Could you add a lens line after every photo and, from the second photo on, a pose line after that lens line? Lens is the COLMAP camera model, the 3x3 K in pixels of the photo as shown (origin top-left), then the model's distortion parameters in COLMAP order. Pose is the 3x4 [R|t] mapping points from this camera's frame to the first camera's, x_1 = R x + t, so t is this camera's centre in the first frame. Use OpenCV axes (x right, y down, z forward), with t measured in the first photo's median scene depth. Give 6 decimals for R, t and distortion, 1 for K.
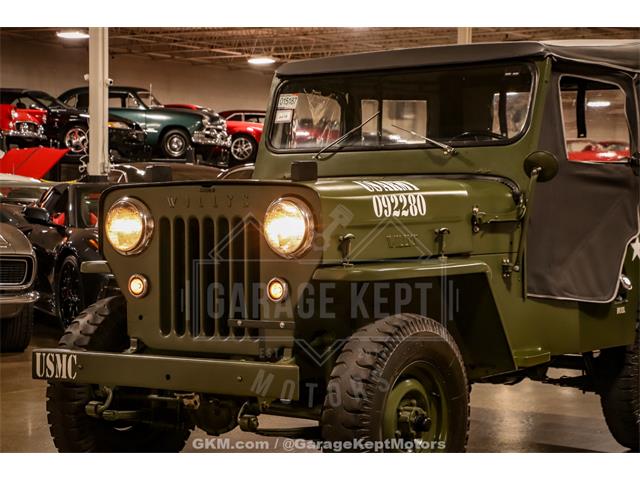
lens RADIAL K [[1651.2, 0, 320.0], [0, 1651.2, 240.0], [0, 0, 1]] dist [0.531556, 0.329126]
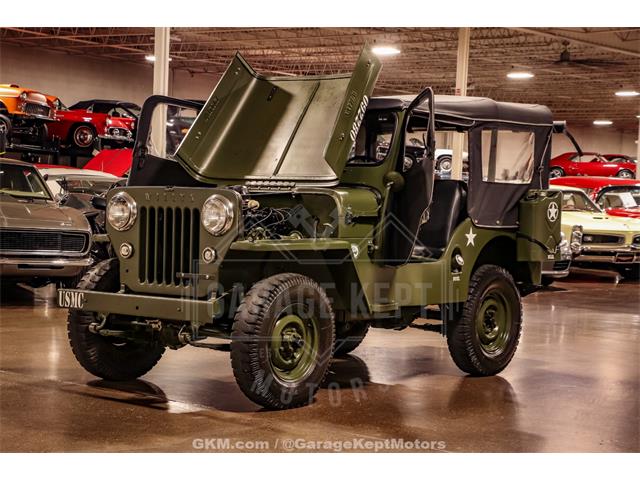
lens RADIAL K [[1651.2, 0, 320.0], [0, 1651.2, 240.0], [0, 0, 1]] dist [0.531556, 0.329126]
pose [[0.995672, 0.032730, -0.086981, 0.198542], [-0.032415, 0.999462, 0.005034, 0.004086], [0.087099, -0.002193, 0.996197, -0.510789]]
